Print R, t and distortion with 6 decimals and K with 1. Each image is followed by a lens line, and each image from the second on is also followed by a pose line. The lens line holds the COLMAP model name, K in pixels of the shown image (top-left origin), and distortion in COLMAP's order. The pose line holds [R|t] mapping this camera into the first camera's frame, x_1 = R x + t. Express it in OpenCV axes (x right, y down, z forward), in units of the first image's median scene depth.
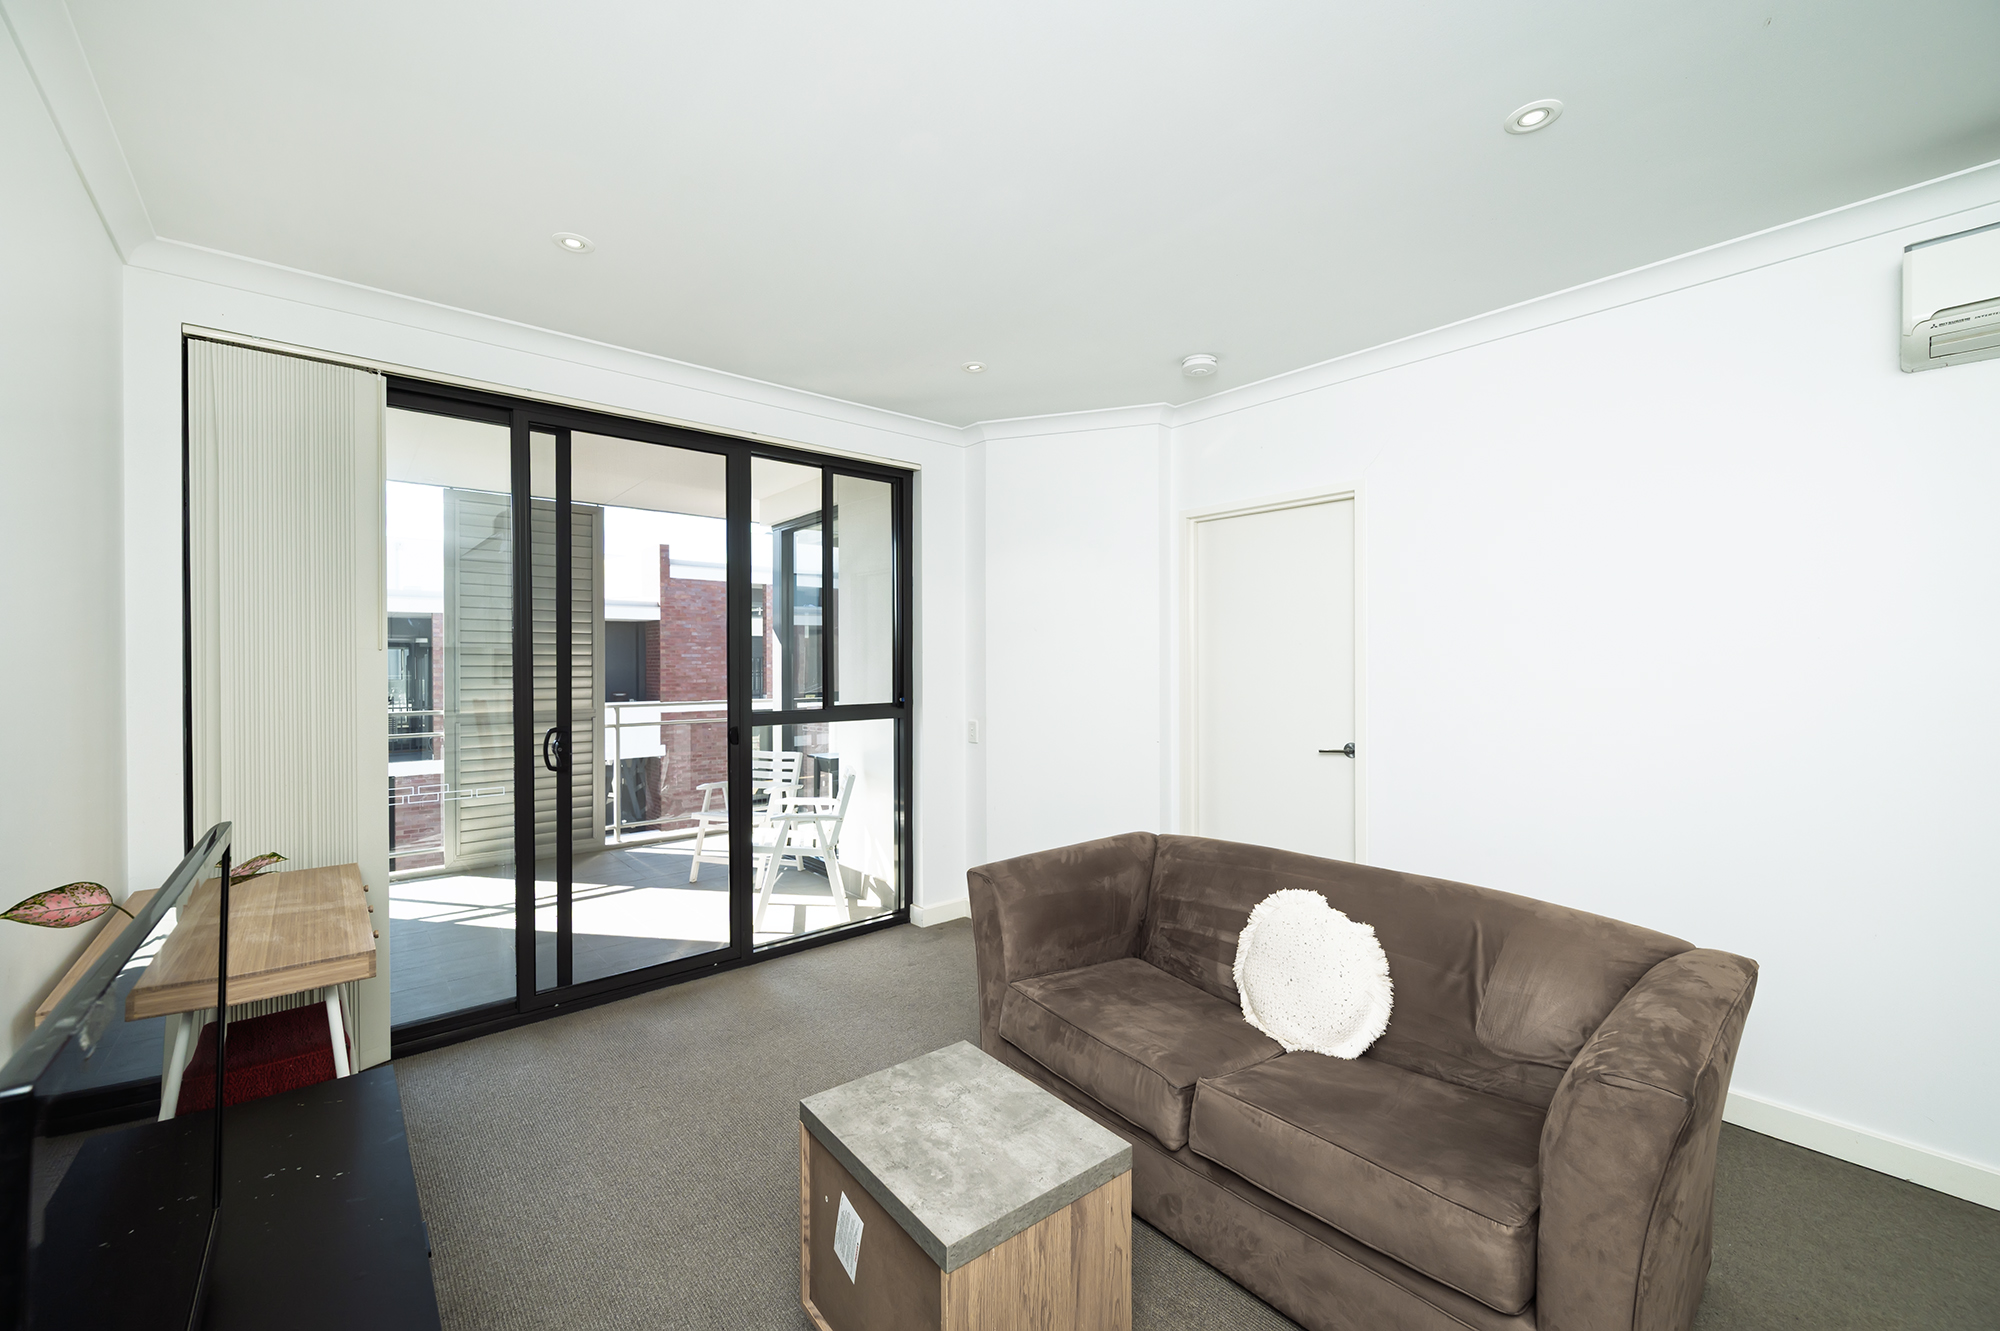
lens RADIAL K [[792.8, 0, 1000.6], [0, 792.8, 676.1], [0, 0, 1]] dist [-0.000241, -0.000025]
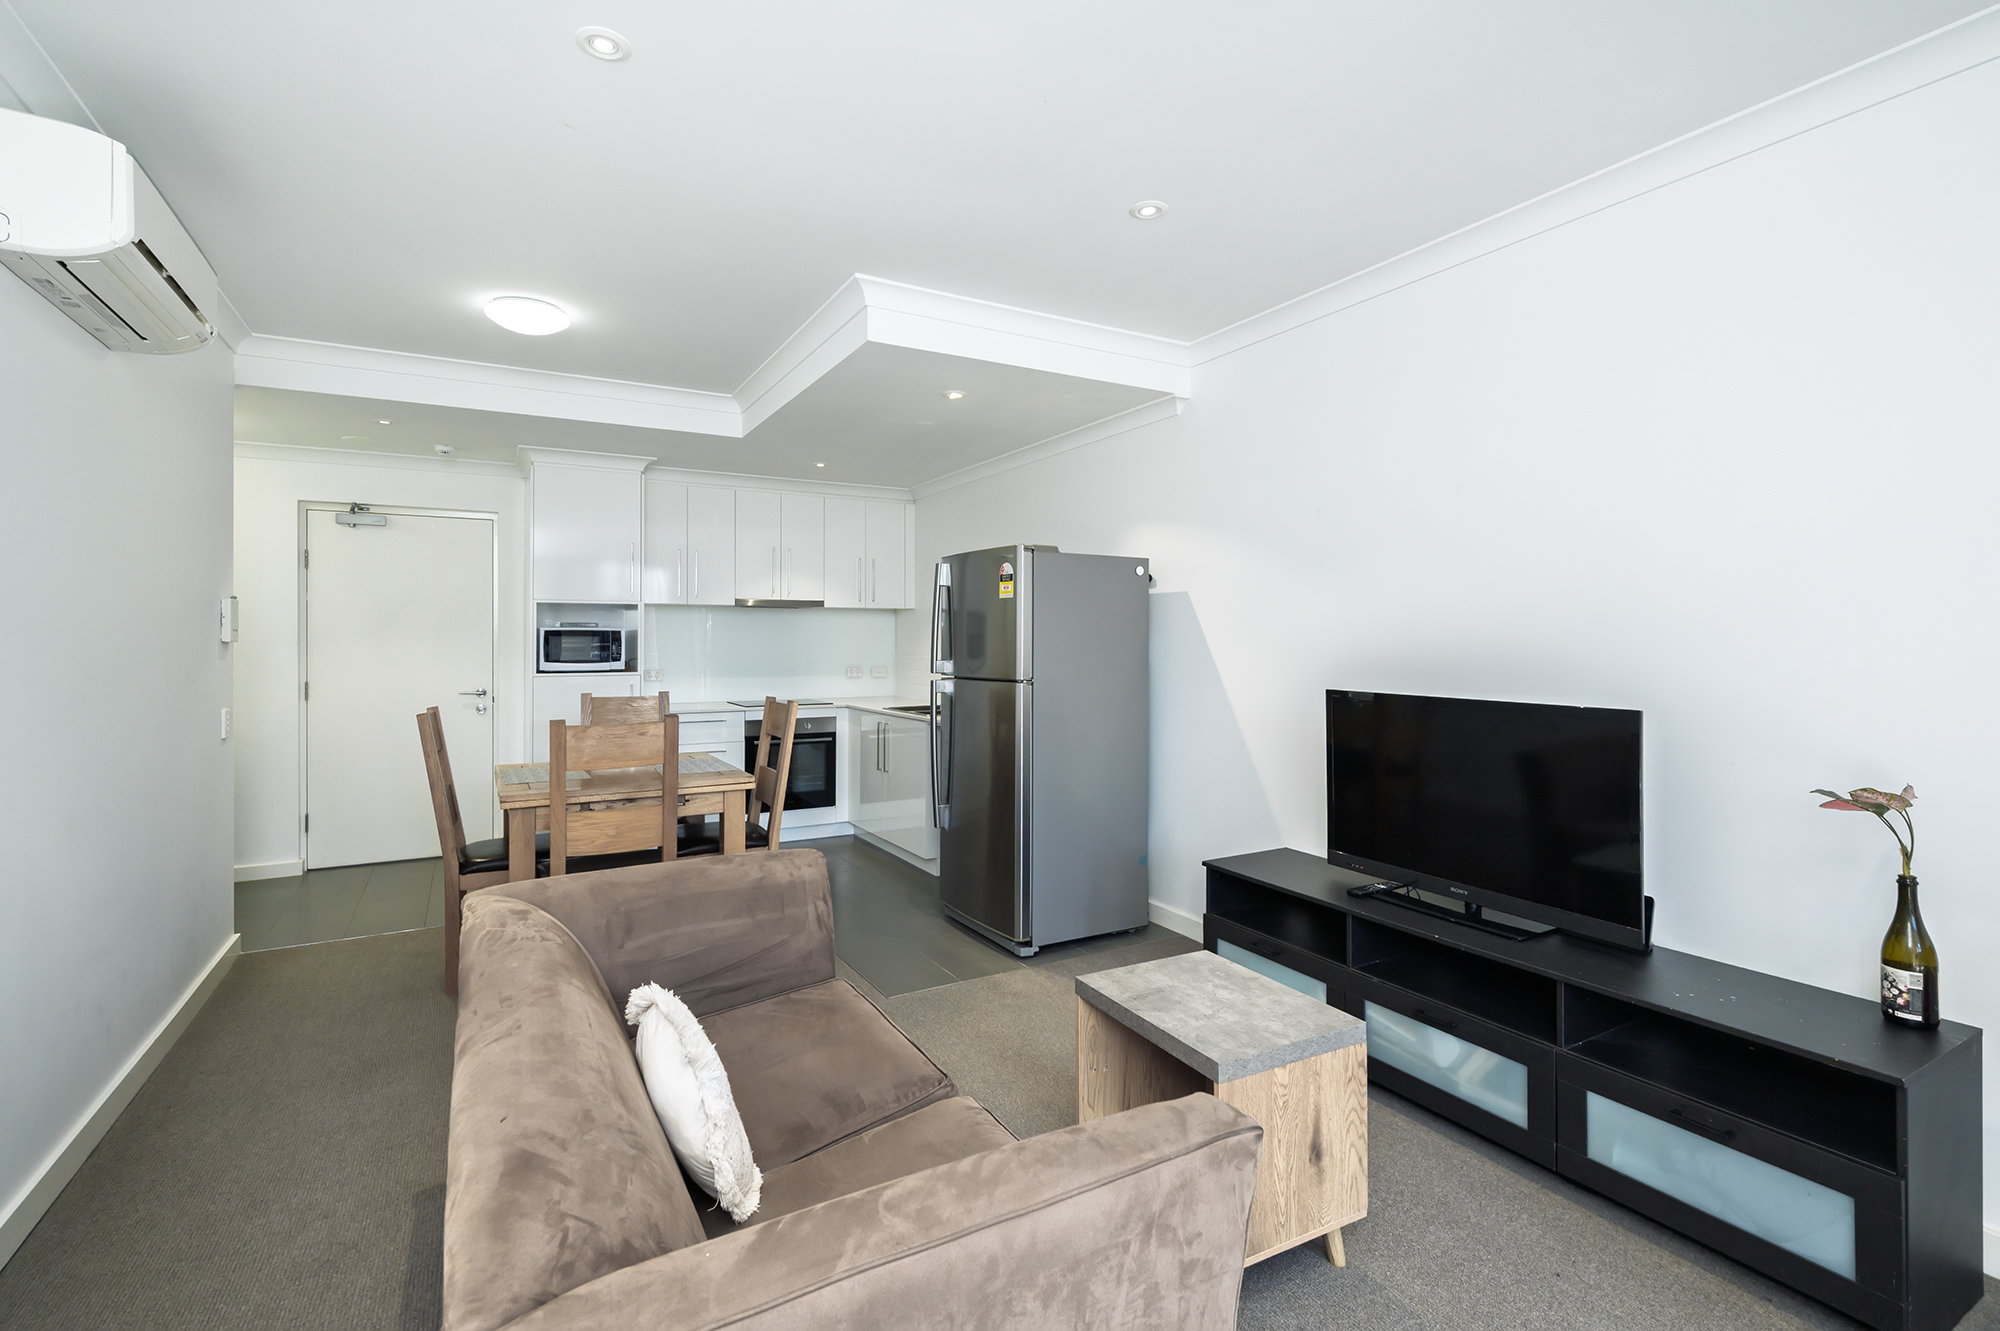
lens RADIAL K [[908.0, 0, 1002.4], [0, 908.0, 628.1], [0, 0, 1]] dist [-0.001304, 0.000273]
pose [[-0.982398, 0.002332, 0.186785, -0.000539], [0.002918, 0.999992, 0.002864, -0.000827], [-0.186776, 0.003358, -0.982397, 1.184349]]
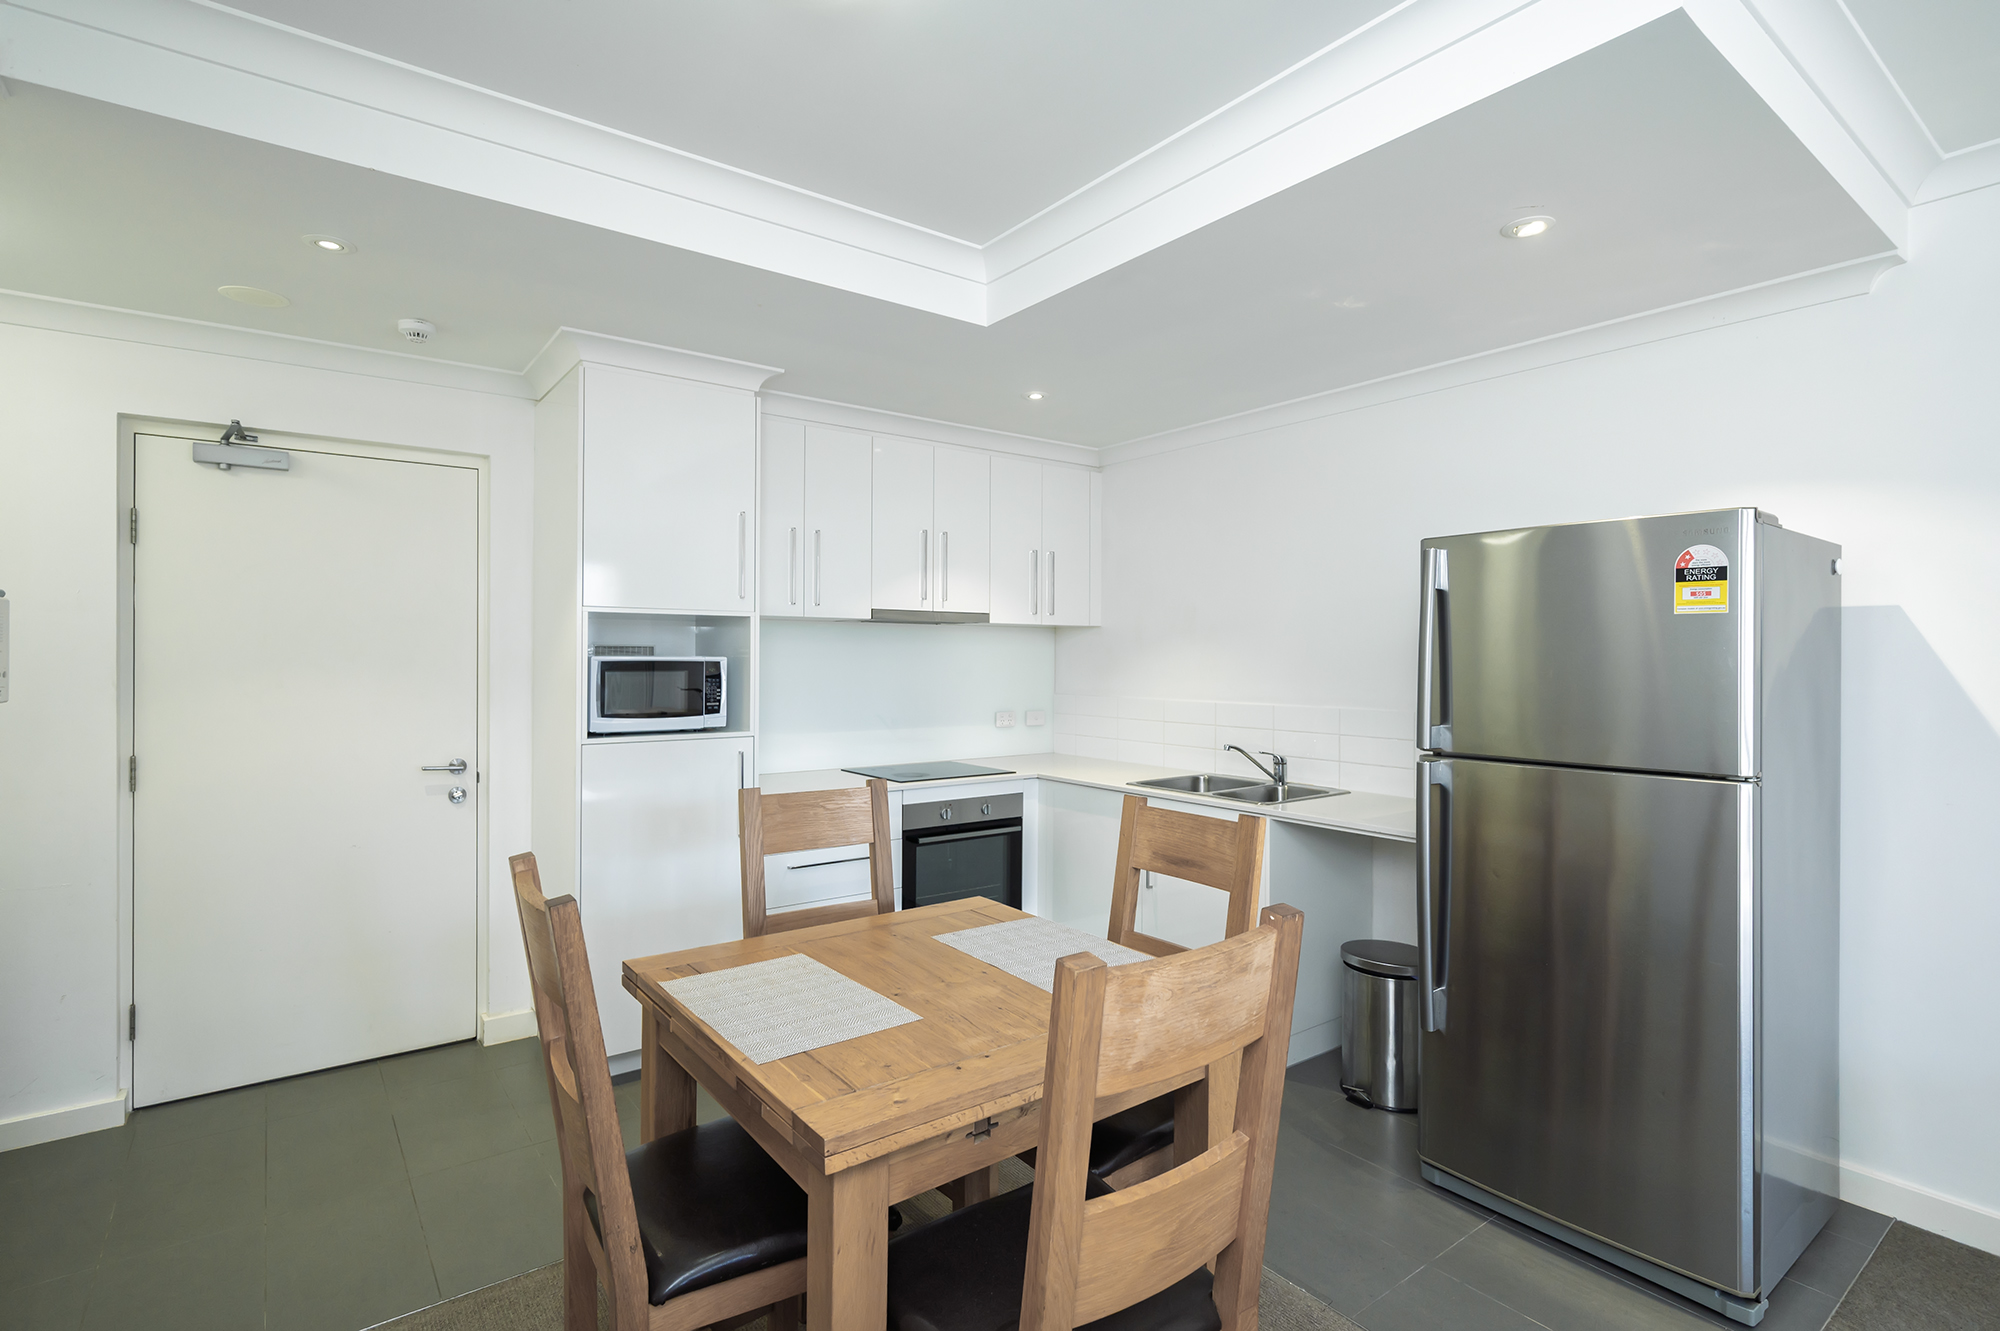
lens RADIAL K [[963.4, 0, 994.8], [0, 963.4, 643.8], [0, 0, 1]] dist [0.002472, -0.000337]
pose [[-0.997779, -0.004147, 0.066475, 0.680187], [-0.003891, 0.999985, 0.003976, -0.018379], [-0.066490, 0.003708, -0.997780, 0.658997]]
